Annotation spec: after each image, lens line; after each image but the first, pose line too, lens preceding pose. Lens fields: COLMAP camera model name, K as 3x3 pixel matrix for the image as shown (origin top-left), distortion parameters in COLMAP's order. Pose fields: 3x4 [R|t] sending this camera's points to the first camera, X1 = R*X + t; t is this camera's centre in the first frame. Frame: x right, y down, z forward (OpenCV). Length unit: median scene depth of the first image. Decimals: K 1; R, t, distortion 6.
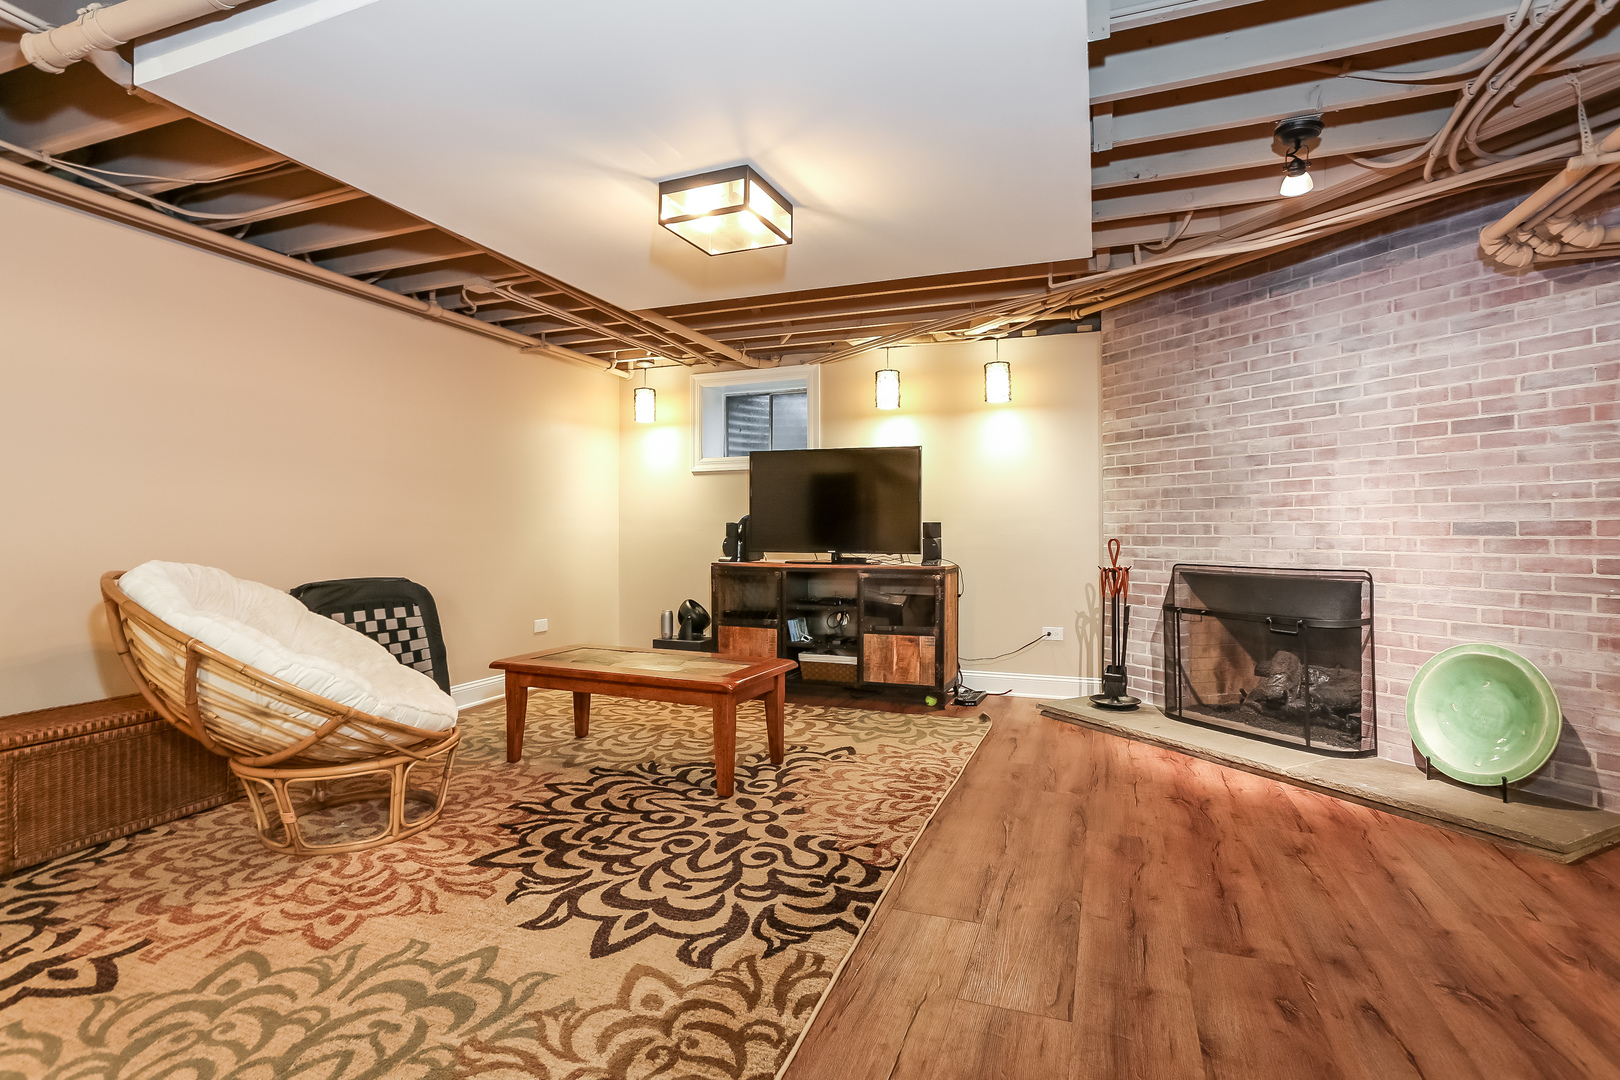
lens RADIAL K [[808.1, 0, 804.9], [0, 808.1, 516.7], [0, 0, 1]] dist [-0.060013, 0.033723]
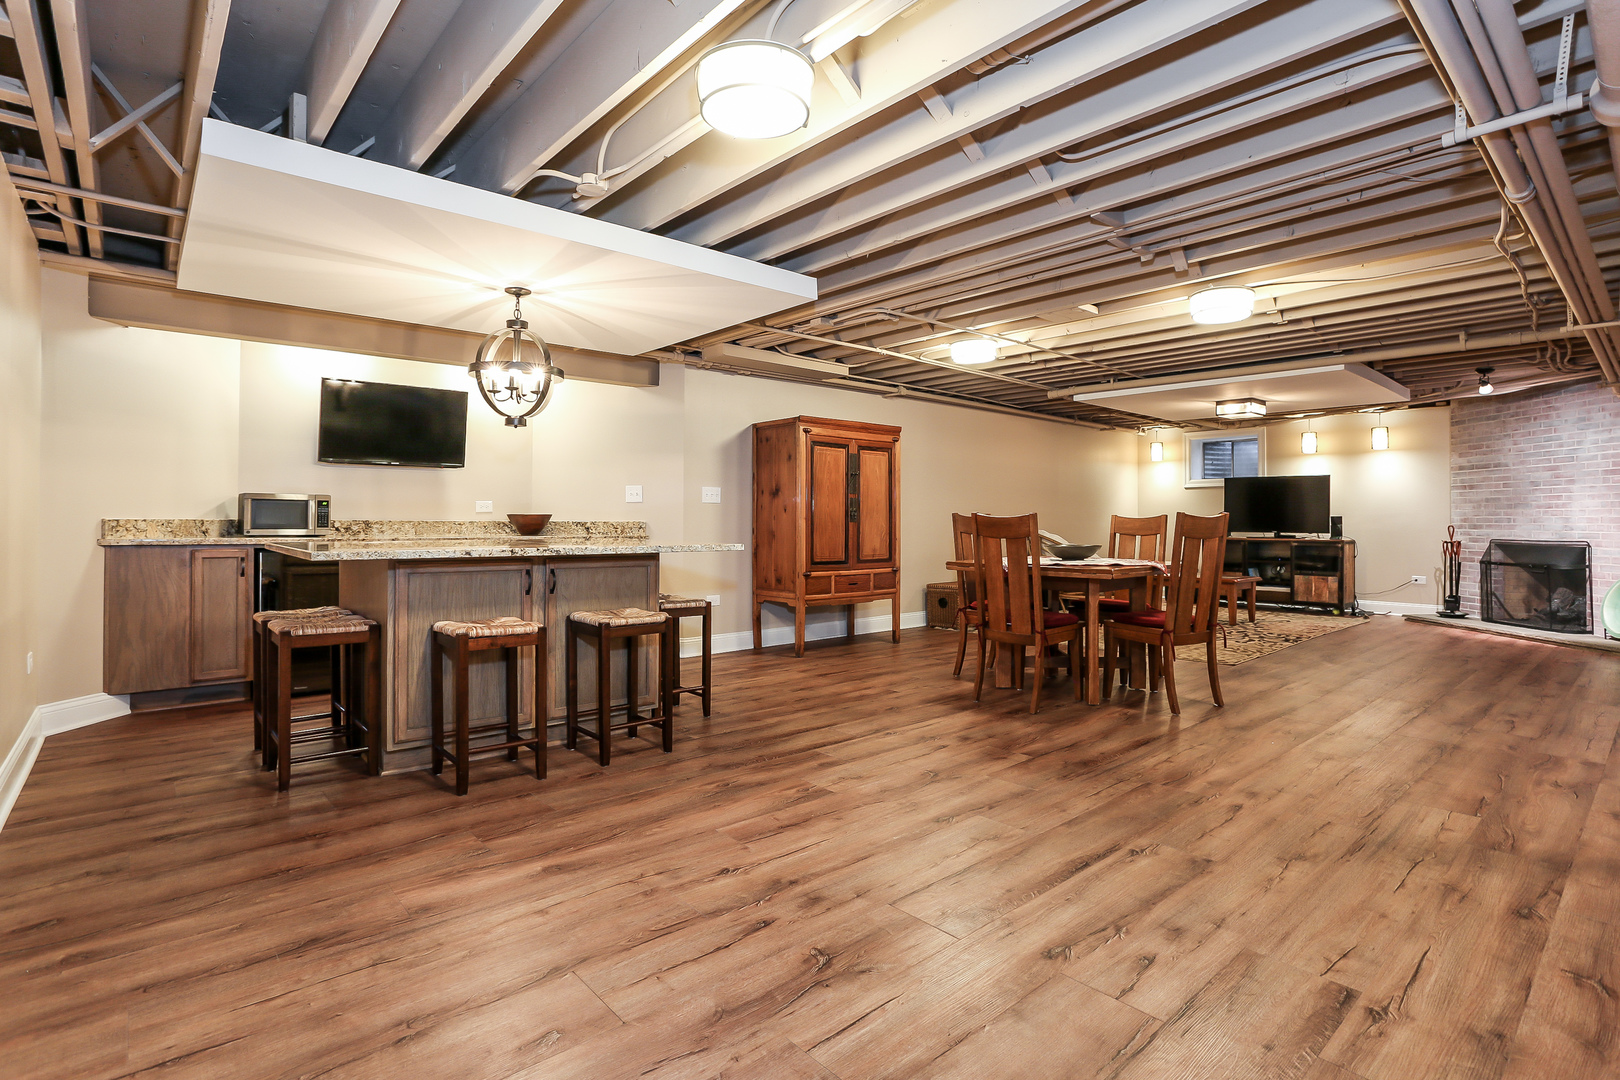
lens RADIAL K [[808.1, 0, 804.9], [0, 808.1, 516.7], [0, 0, 1]] dist [-0.060013, 0.033723]
pose [[0.887864, -0.000358, -0.460106, -0.097597], [0.005879, 0.999927, 0.010567, -0.020086], [0.460069, -0.012087, 0.887801, -1.277959]]
